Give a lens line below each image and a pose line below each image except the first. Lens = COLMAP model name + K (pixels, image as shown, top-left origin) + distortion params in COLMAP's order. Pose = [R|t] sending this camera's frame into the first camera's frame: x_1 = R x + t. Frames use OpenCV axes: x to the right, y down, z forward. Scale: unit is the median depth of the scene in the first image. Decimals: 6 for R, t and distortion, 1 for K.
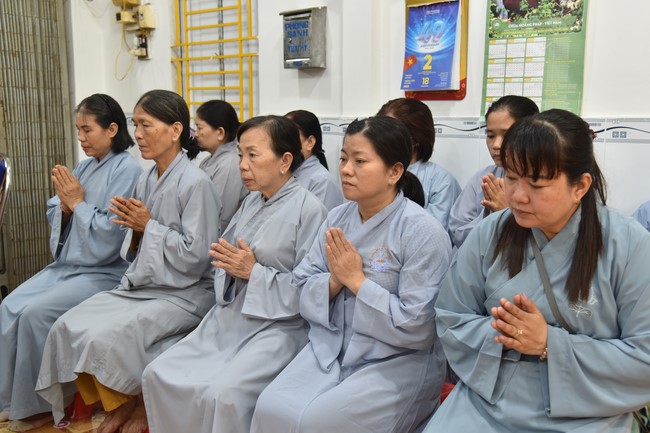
lens RADIAL K [[722.0, 0, 325.0], [0, 722.0, 216.5], [0, 0, 1]] dist [0.118488, -0.001235]
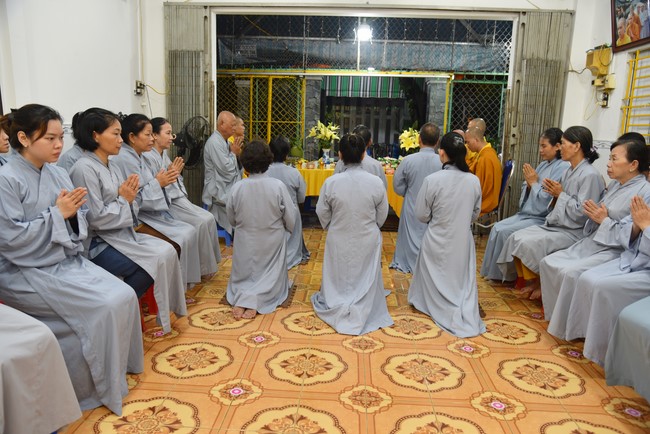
lens RADIAL K [[522.5, 0, 325.0], [0, 522.5, 217.0], [0, 0, 1]] dist [-0.004311, -0.003659]
pose [[0.689196, 0.136233, -0.711652, 0.331306], [-0.133492, 0.989227, 0.060090, 0.072184], [0.712172, 0.053586, 0.699957, -0.441682]]
